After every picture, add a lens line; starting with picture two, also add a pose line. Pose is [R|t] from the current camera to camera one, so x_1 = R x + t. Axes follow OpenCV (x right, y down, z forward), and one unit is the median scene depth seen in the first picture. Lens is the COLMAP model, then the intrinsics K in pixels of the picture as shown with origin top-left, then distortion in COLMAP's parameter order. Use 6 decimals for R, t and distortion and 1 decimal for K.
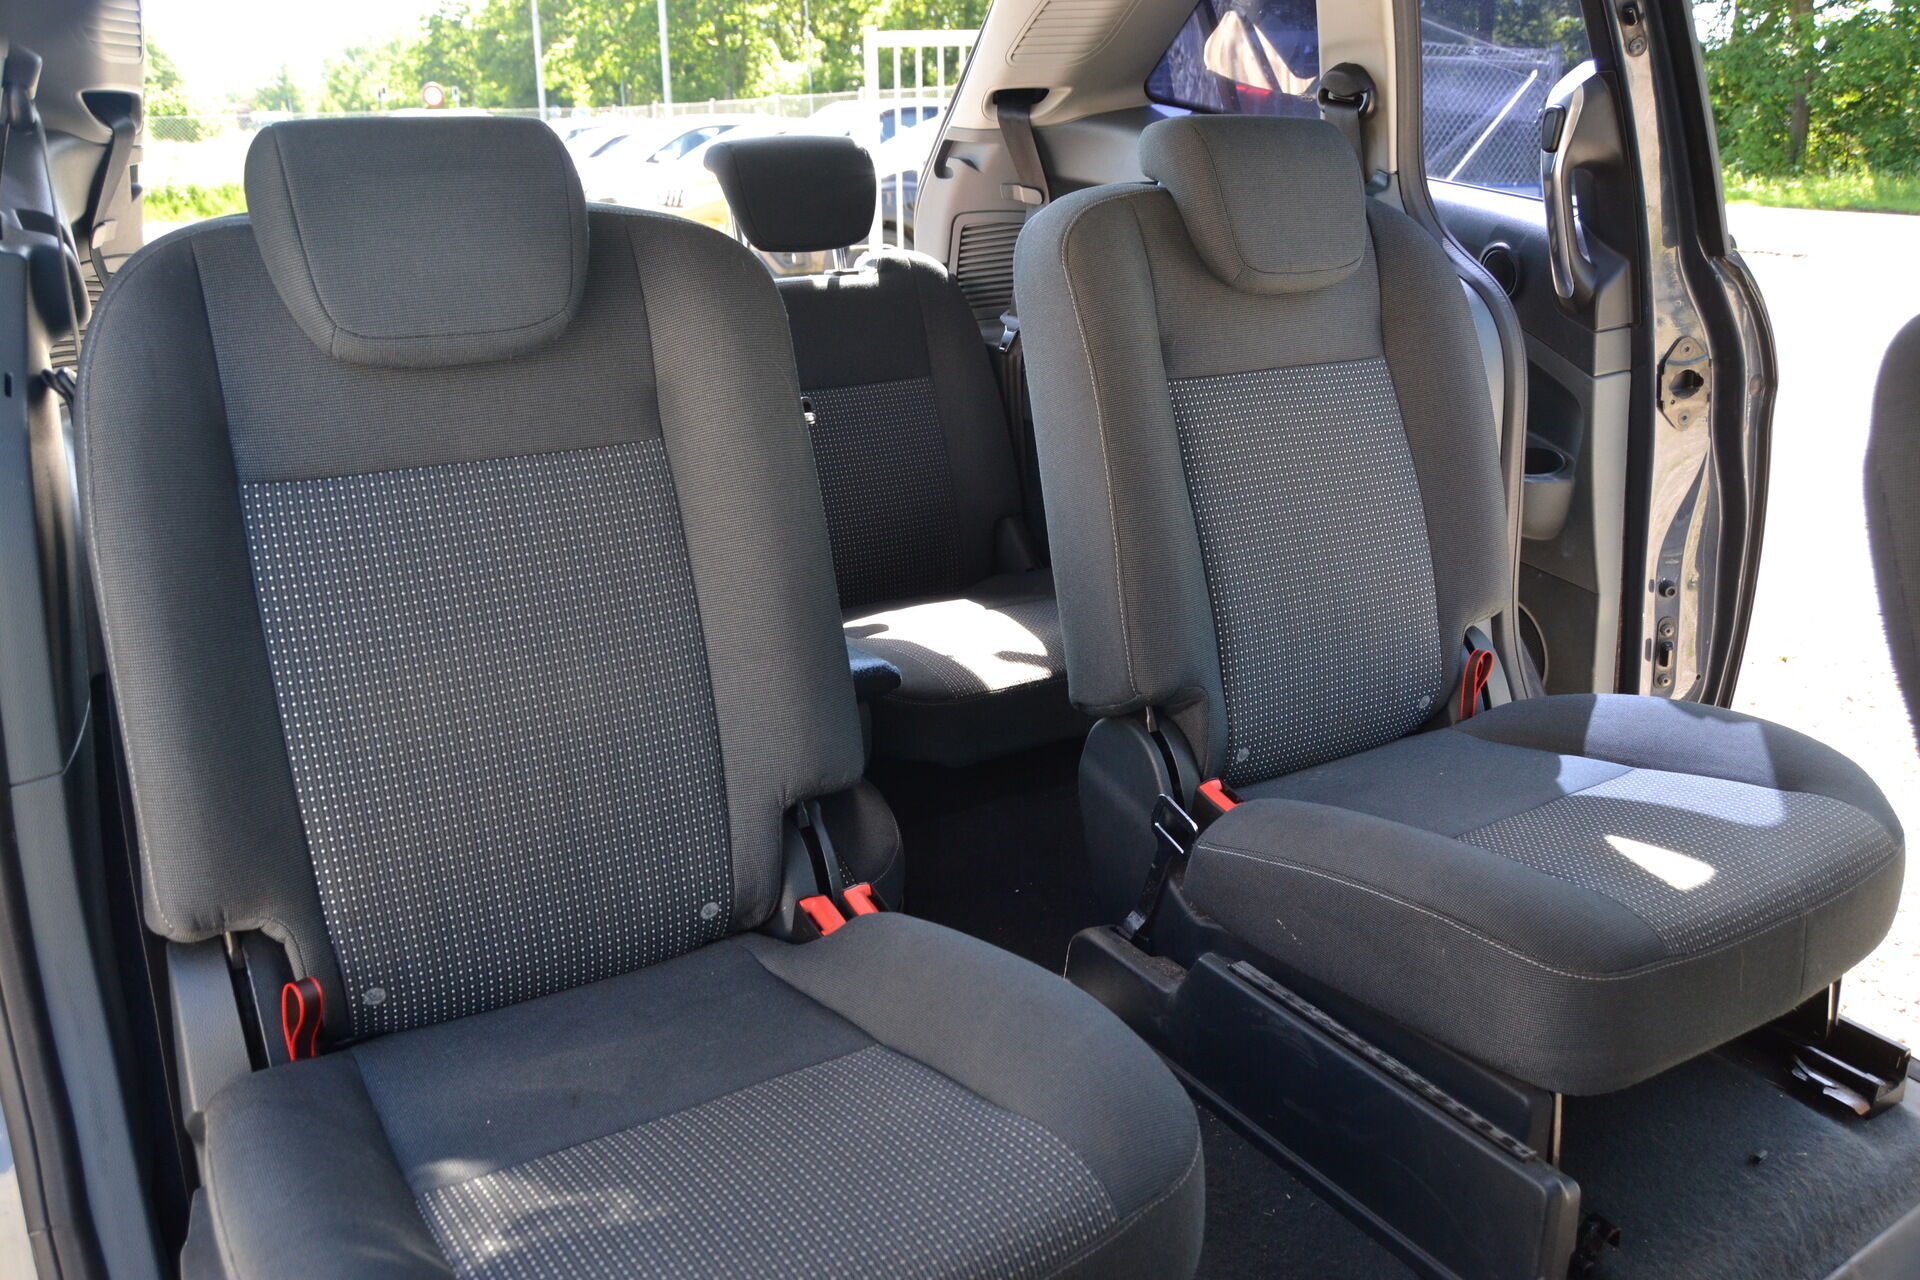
lens RADIAL K [[1509.5, 0, 973.5], [0, 1509.5, 646.8], [0, 0, 1]] dist [-0.094982, 0.025456]
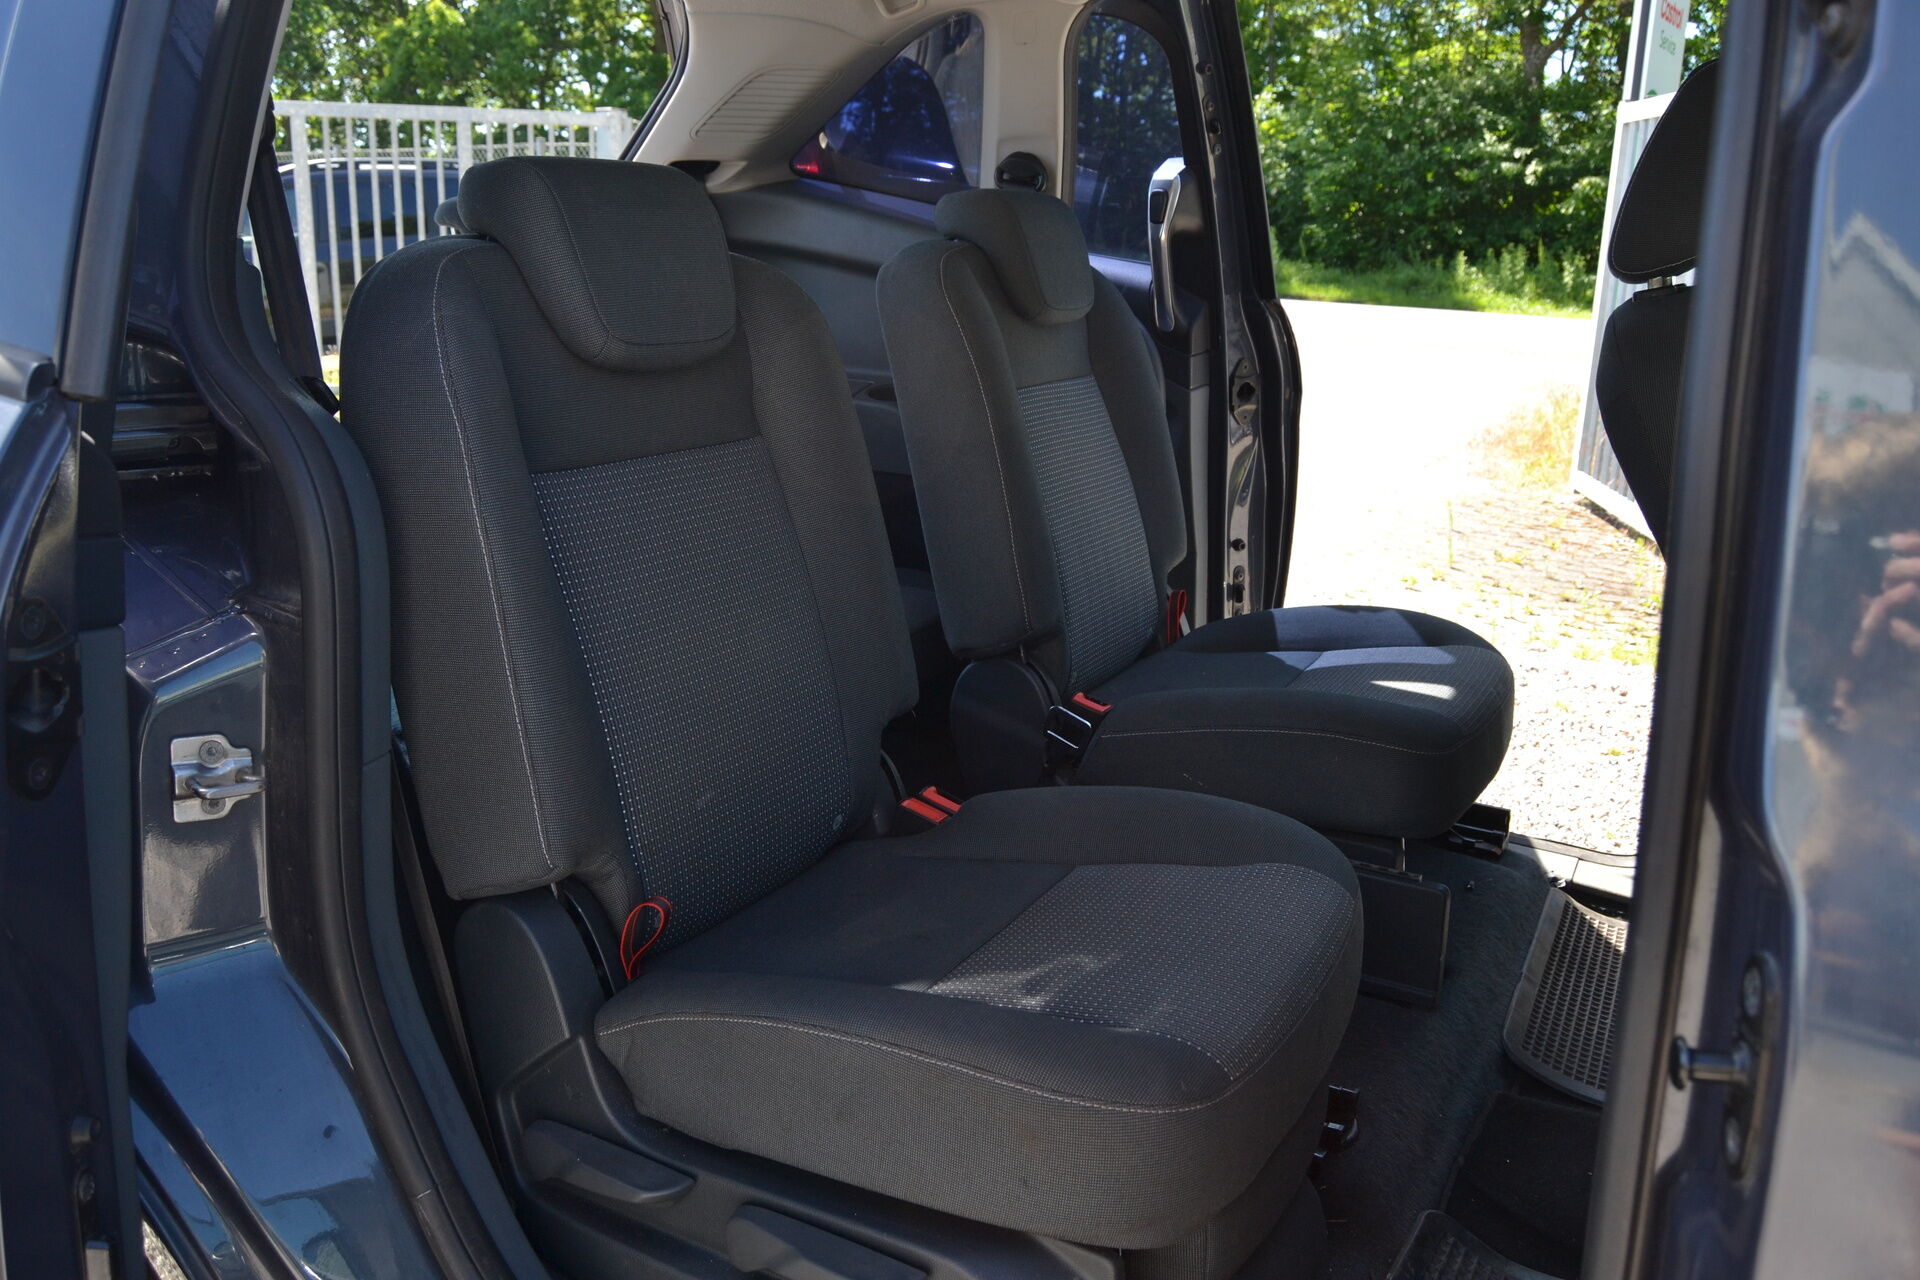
lens RADIAL K [[1509.5, 0, 966.0], [0, 1509.5, 630.0], [0, 0, 1]] dist [-0.094982, 0.025456]
pose [[0.868853, -0.097913, 0.485292, -0.376239], [0.126688, 0.991582, -0.026756, 0.038618], [-0.478587, 0.084727, 0.873943, -0.066971]]
